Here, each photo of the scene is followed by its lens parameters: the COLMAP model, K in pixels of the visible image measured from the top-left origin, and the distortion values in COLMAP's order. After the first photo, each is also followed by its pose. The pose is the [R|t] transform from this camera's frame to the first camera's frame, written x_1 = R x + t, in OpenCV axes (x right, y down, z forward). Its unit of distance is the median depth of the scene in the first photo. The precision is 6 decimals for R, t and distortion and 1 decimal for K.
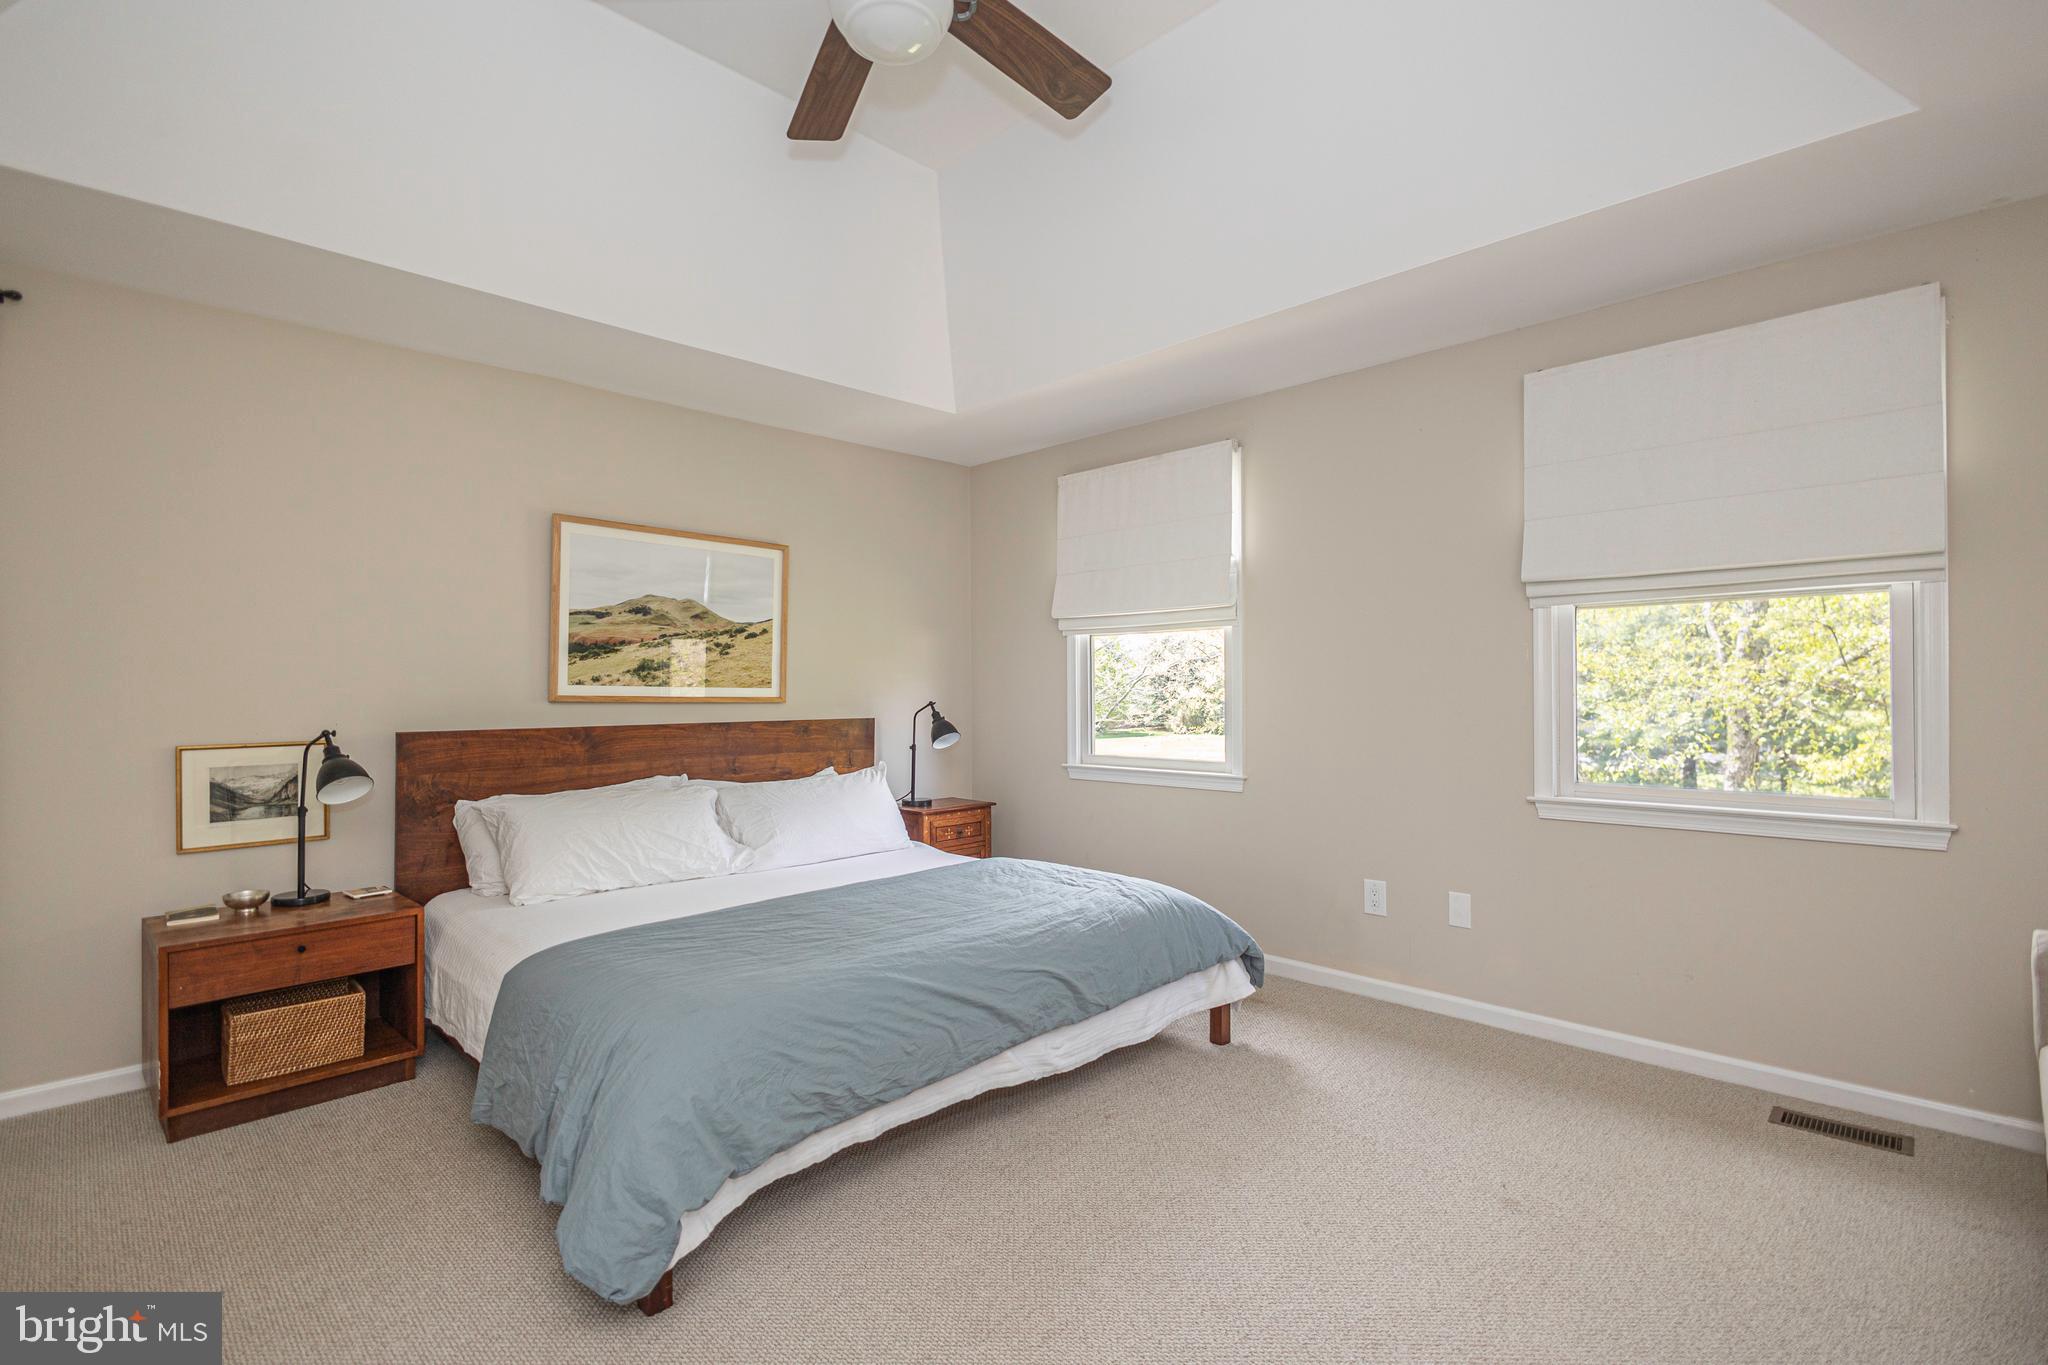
lens RADIAL K [[954.1, 0, 1025.5], [0, 954.1, 686.0], [0, 0, 1]] dist [0.006513, -0.001763]
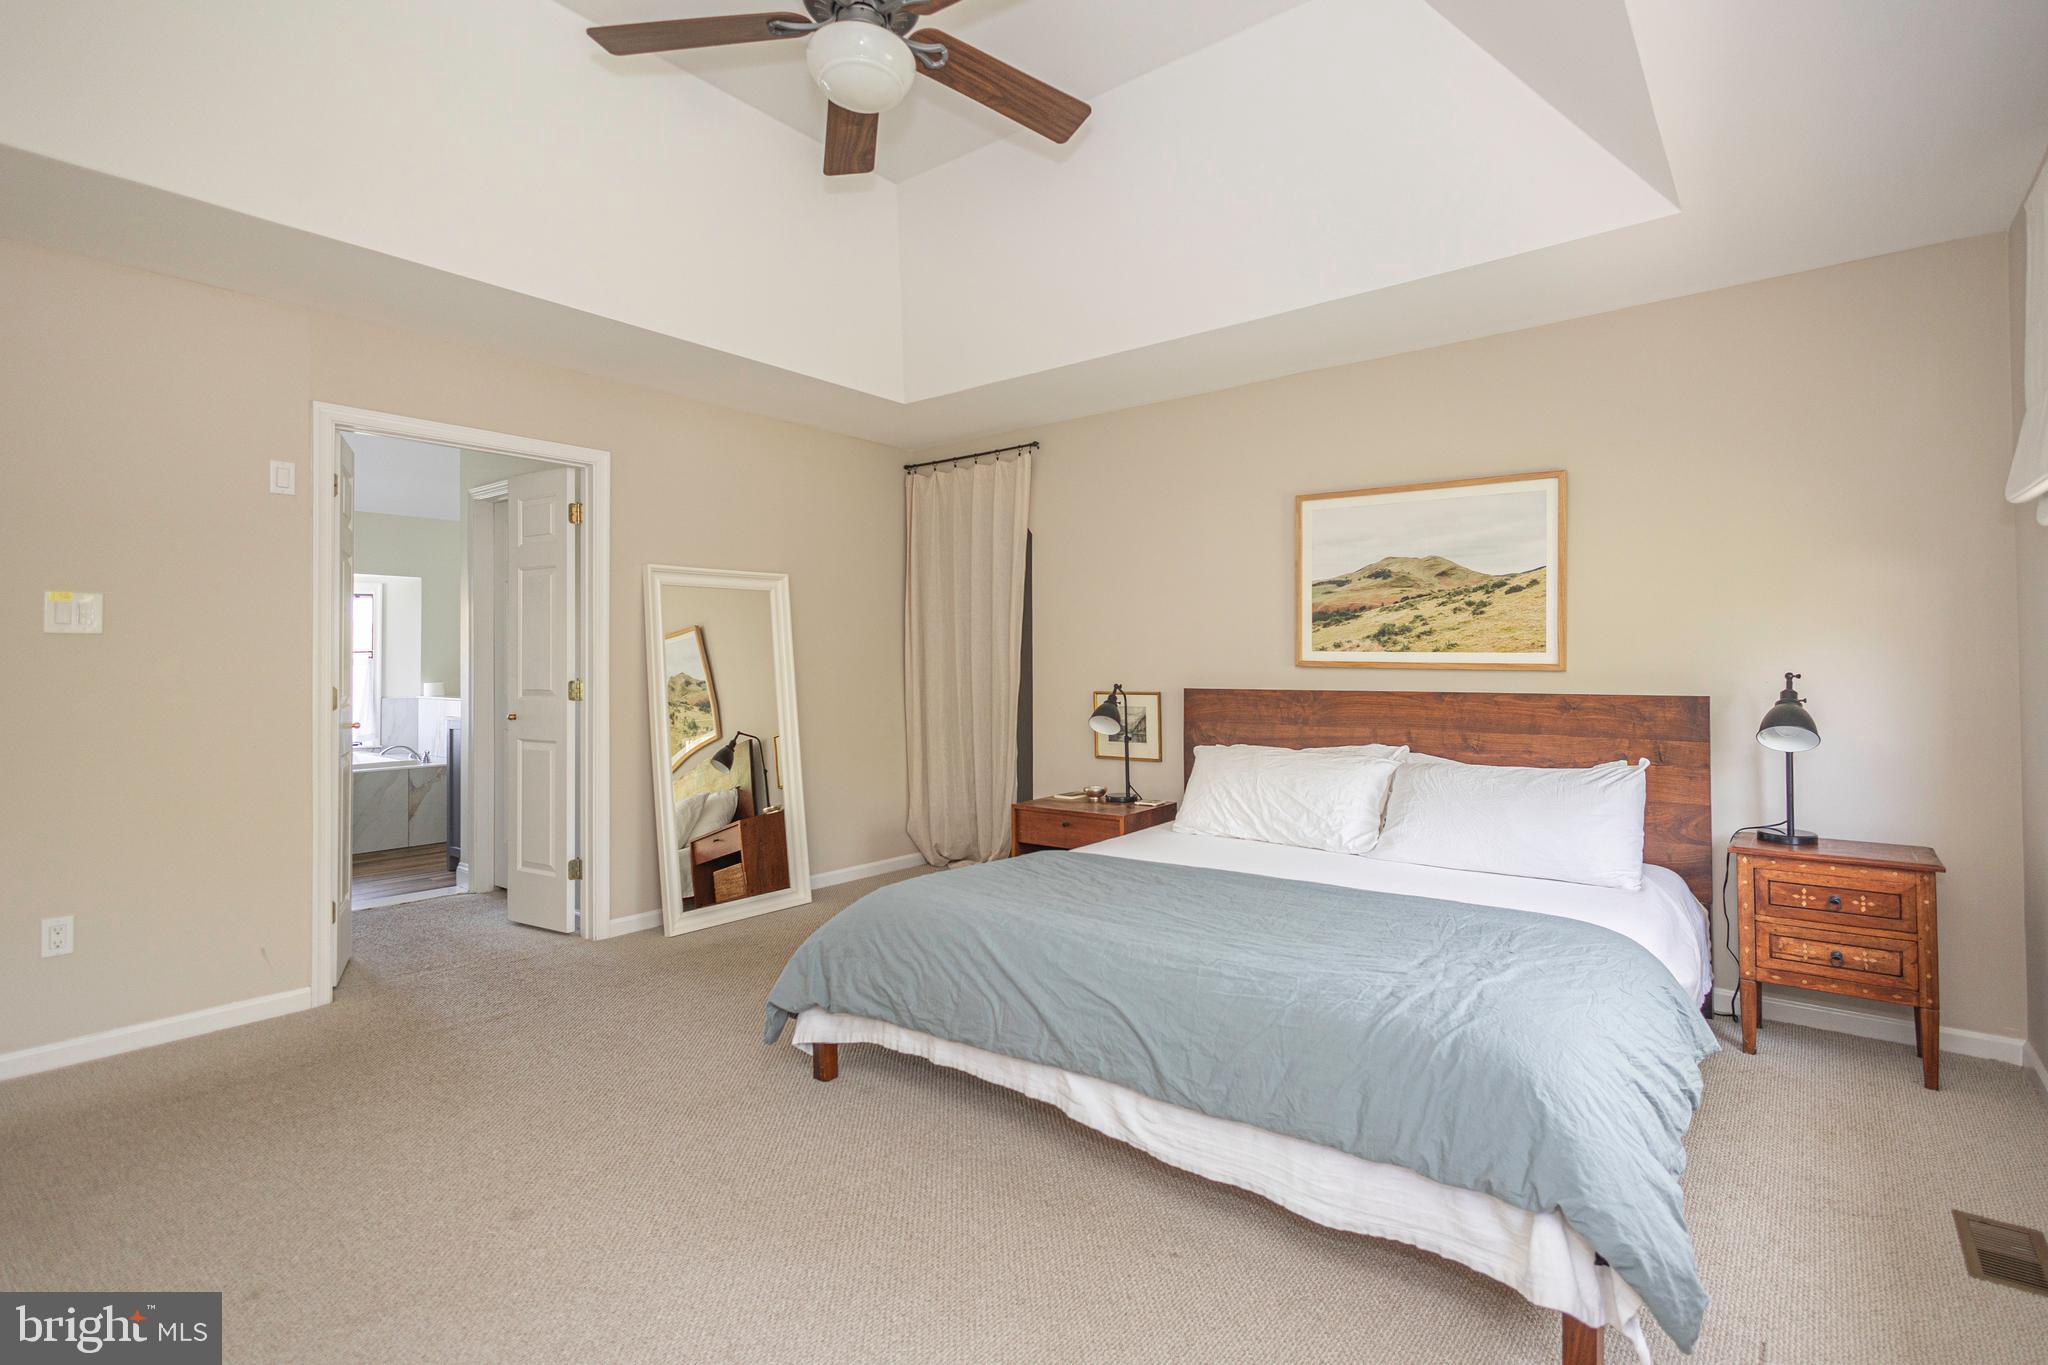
lens RADIAL K [[954.1, 0, 1073.2], [0, 954.1, 651.0], [0, 0, 1]] dist [0.006513, -0.001763]
pose [[0.135456, -0.006357, -0.990763, 0.527883], [0.006799, 0.999962, -0.005487, 0.002744], [0.990760, -0.005993, 0.135495, 0.557789]]
